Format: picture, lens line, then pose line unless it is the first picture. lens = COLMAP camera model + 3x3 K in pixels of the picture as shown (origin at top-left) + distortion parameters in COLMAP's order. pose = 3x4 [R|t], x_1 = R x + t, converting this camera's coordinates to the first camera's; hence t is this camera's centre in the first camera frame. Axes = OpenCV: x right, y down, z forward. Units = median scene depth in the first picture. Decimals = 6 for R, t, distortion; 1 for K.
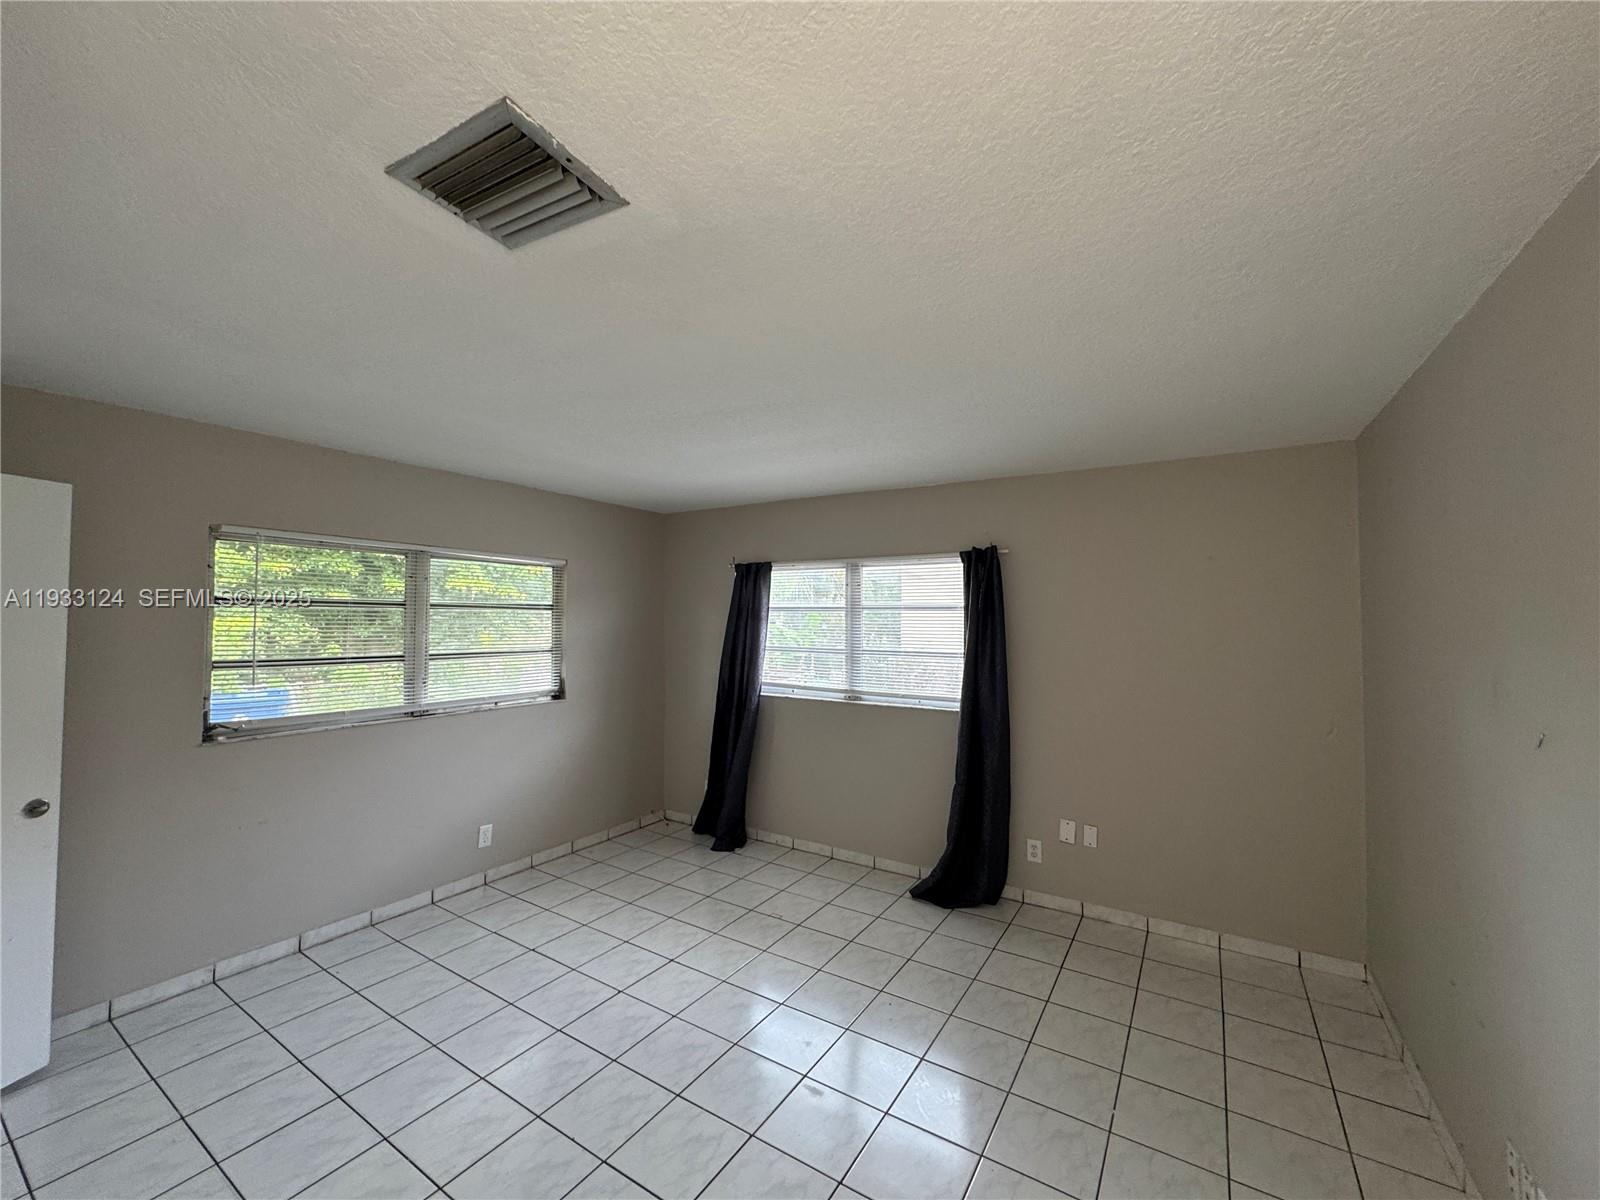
lens RADIAL K [[641.7, 0, 797.7], [0, 641.7, 601.0], [0, 0, 1]] dist [-0.003093, 0.000696]
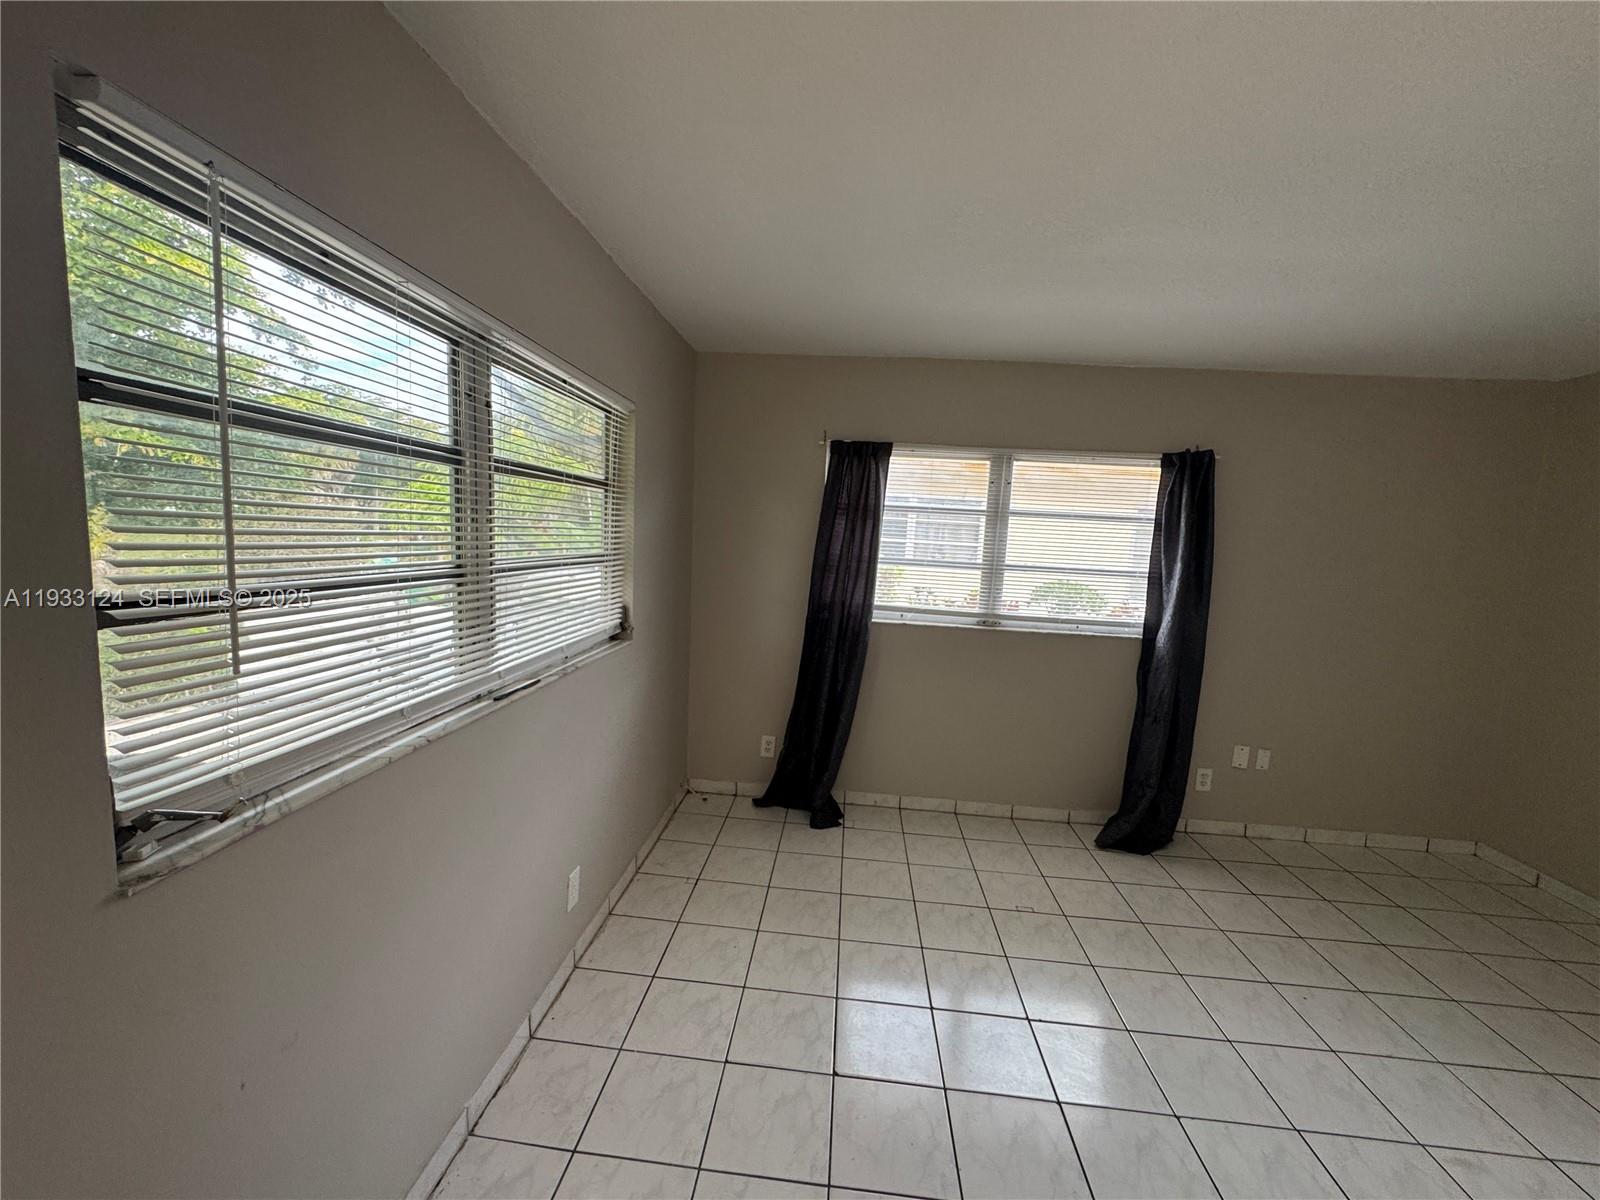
lens RADIAL K [[641.7, 0, 795.5], [0, 641.7, 597.6], [0, 0, 1]] dist [-0.003093, 0.000696]
pose [[0.886610, -0.011905, 0.462365, -0.566908], [-0.056212, 0.989485, 0.133268, 0.026254], [-0.459089, -0.144147, 0.876618, 0.447572]]
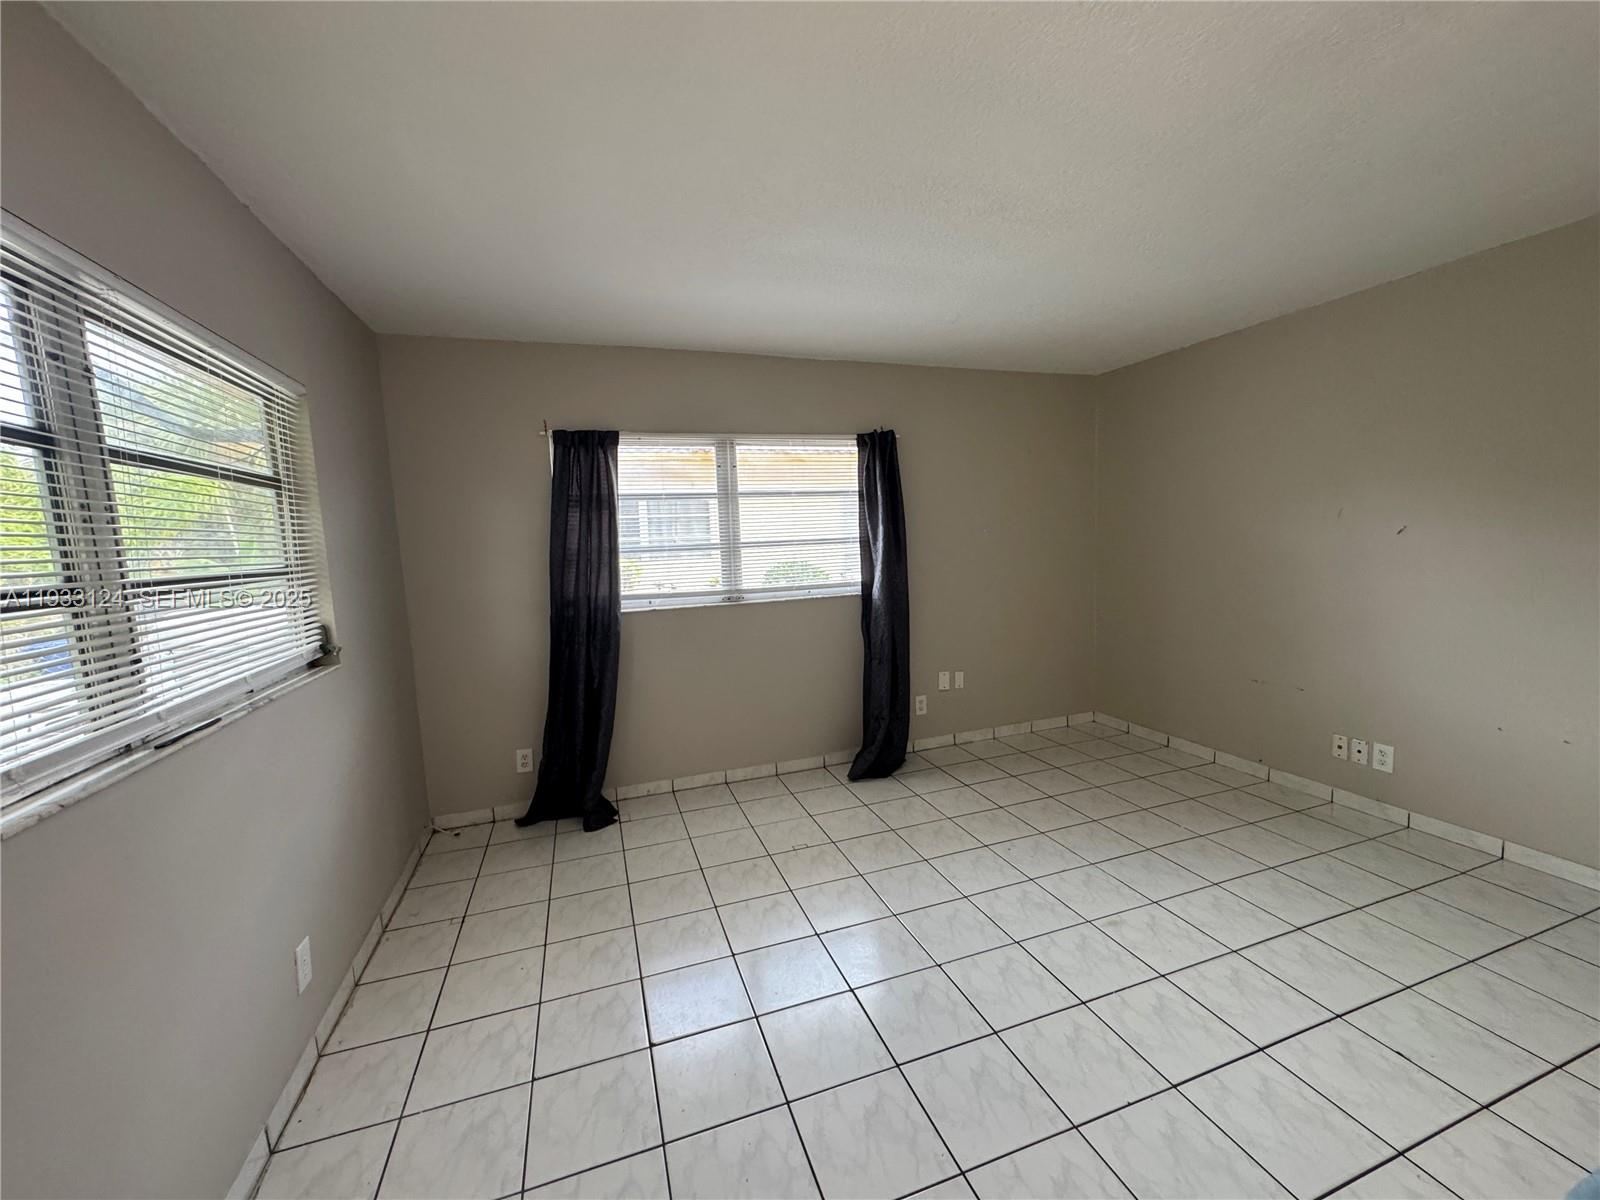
lens RADIAL K [[641.7, 0, 798.4], [0, 641.7, 597.0], [0, 0, 1]] dist [-0.003093, 0.000696]
pose [[0.623235, -0.107896, 0.774555, -0.590063], [0.022682, 0.992514, 0.120007, 0.051729], [-0.781705, -0.057224, 0.621017, 0.438105]]
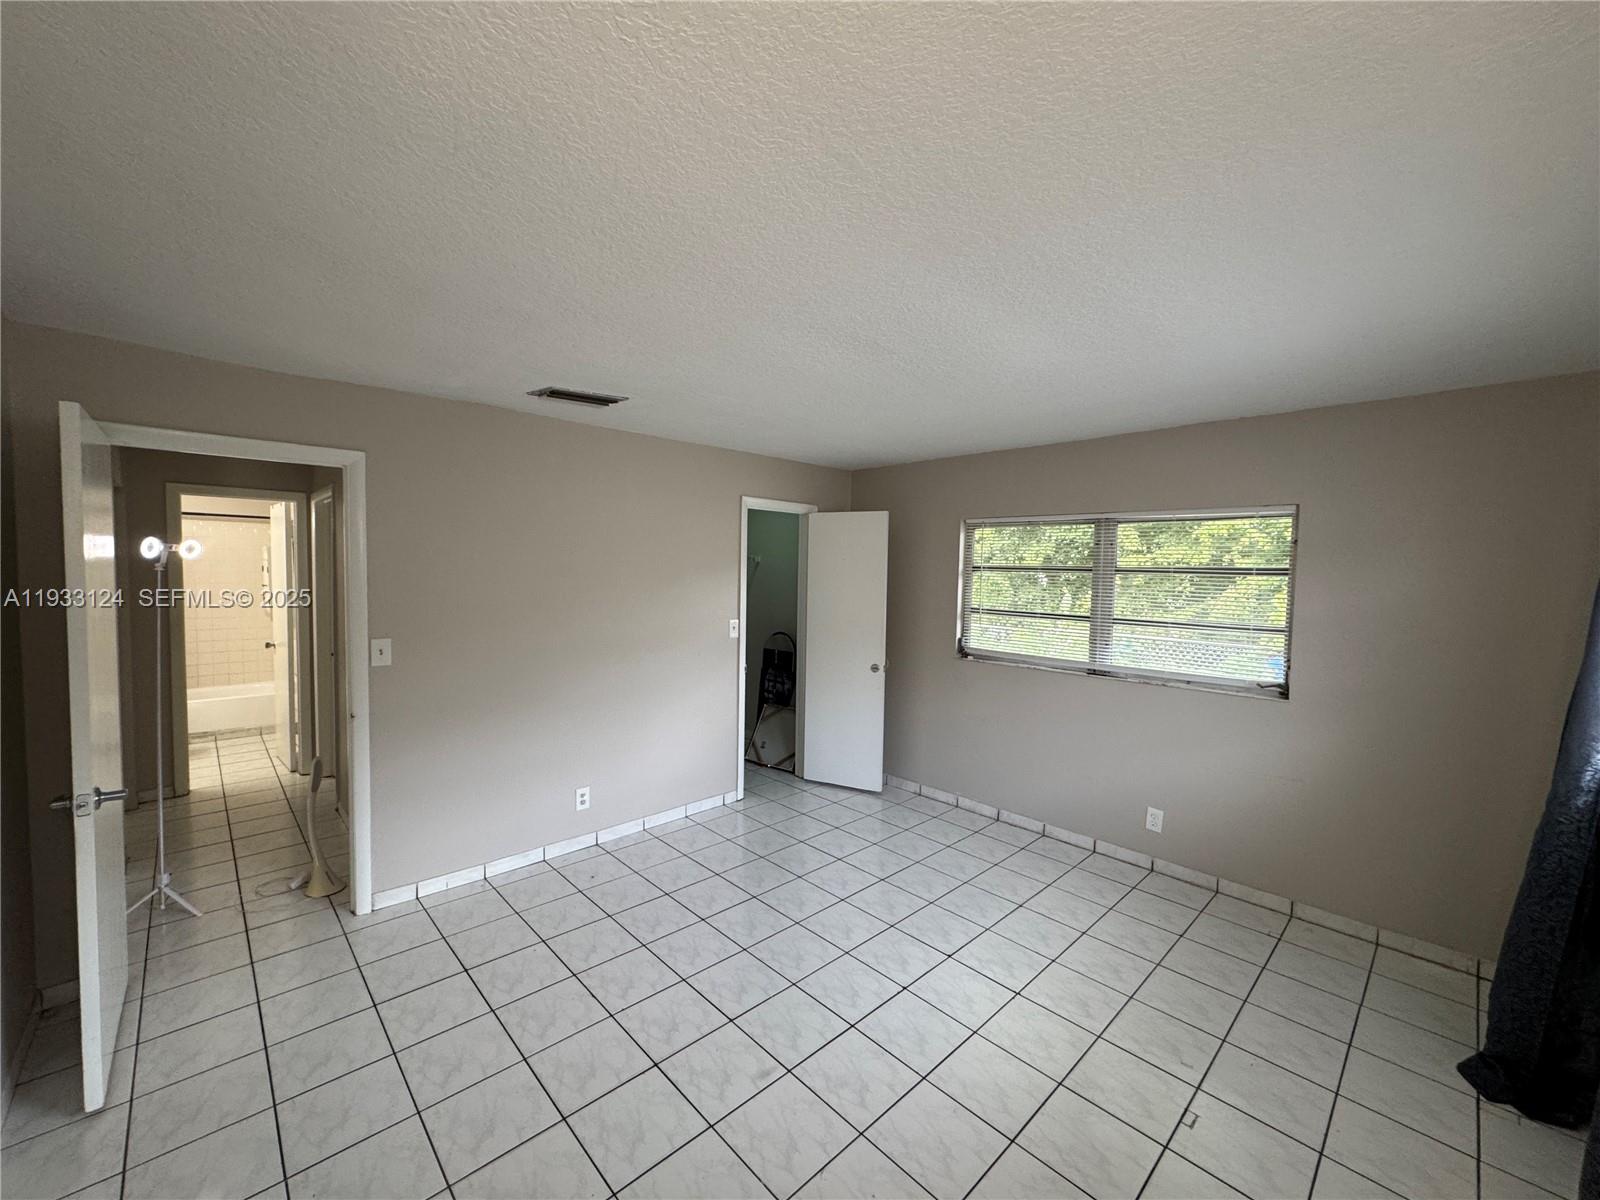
lens RADIAL K [[641.7, 0, 812.3], [0, 641.7, 604.5], [0, 0, 1]] dist [-0.003093, 0.000696]
pose [[-0.241739, 0.036901, -0.969640, 0.509973], [0.006786, 0.999317, 0.036338, 0.019787], [0.970318, 0.002205, -0.241824, 0.737660]]
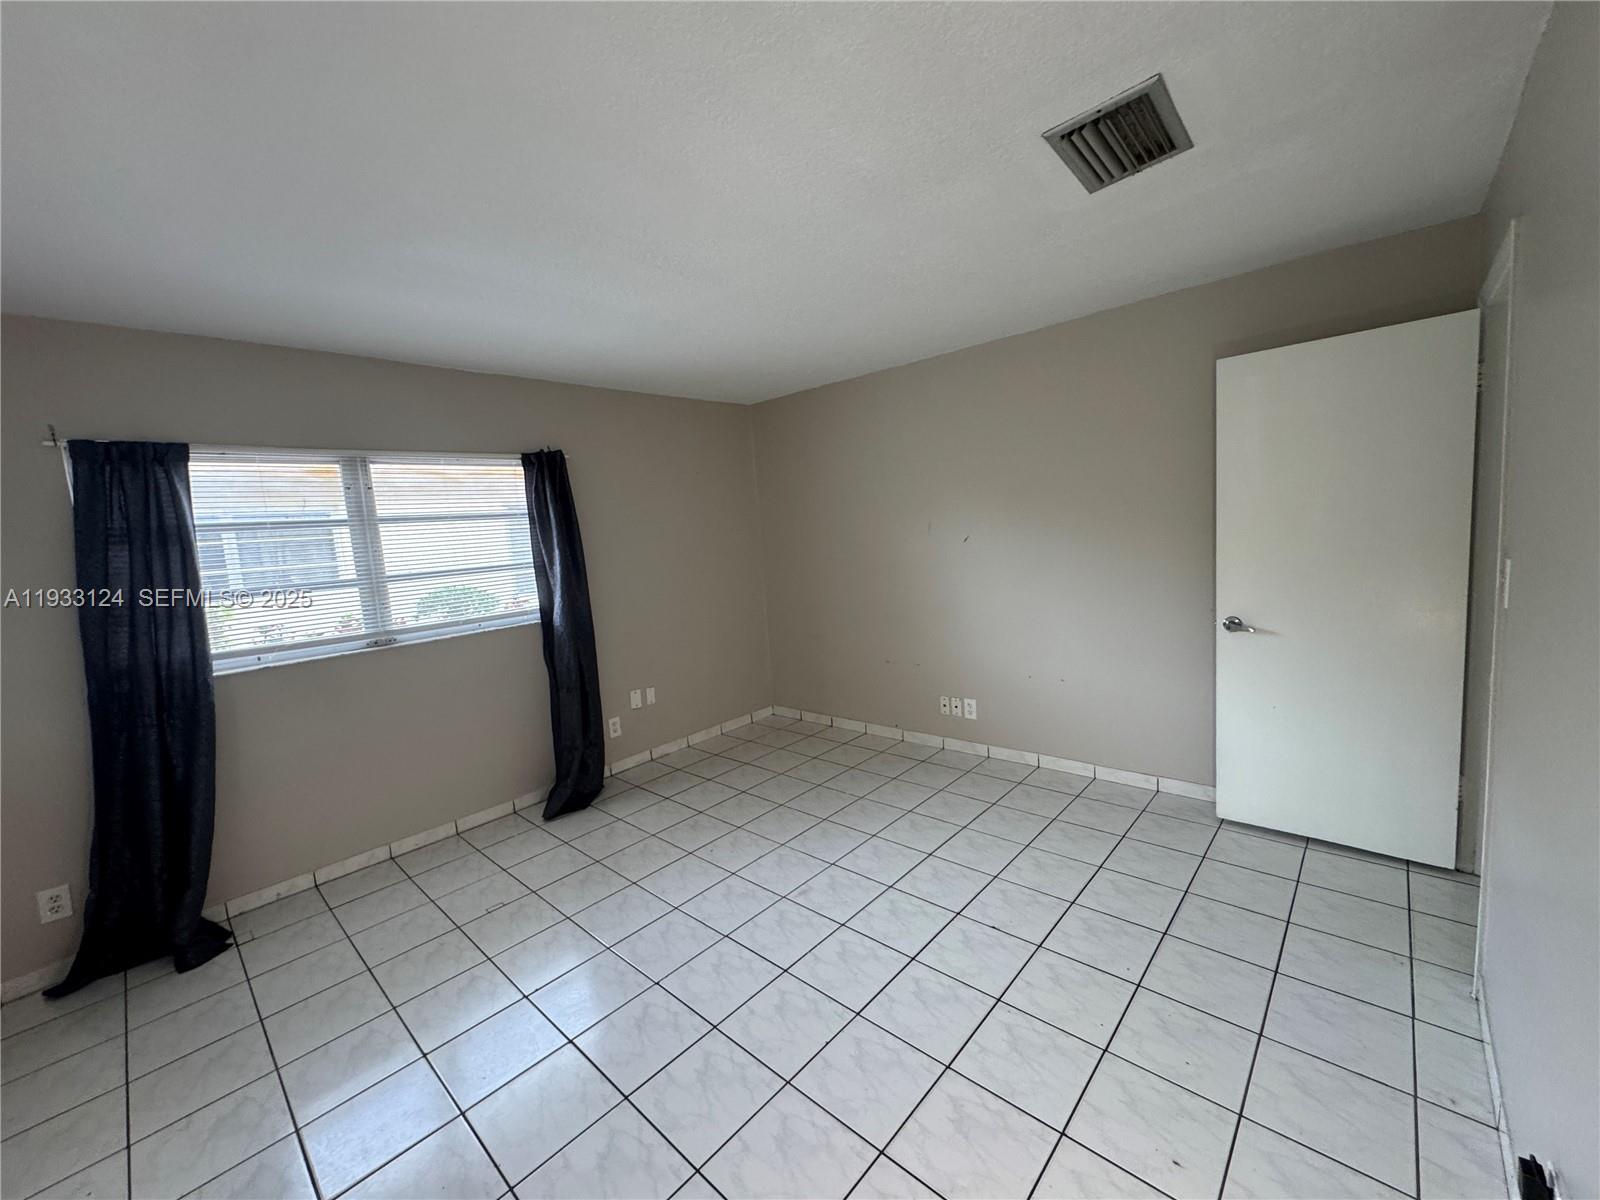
lens RADIAL K [[641.7, 0, 800.4], [0, 641.7, 597.8], [0, 0, 1]] dist [-0.003093, 0.000696]
pose [[0.176975, -0.130515, 0.975523, -0.606337], [0.047914, 0.991136, 0.123911, 0.034657], [-0.983048, 0.024813, 0.181660, 0.432516]]
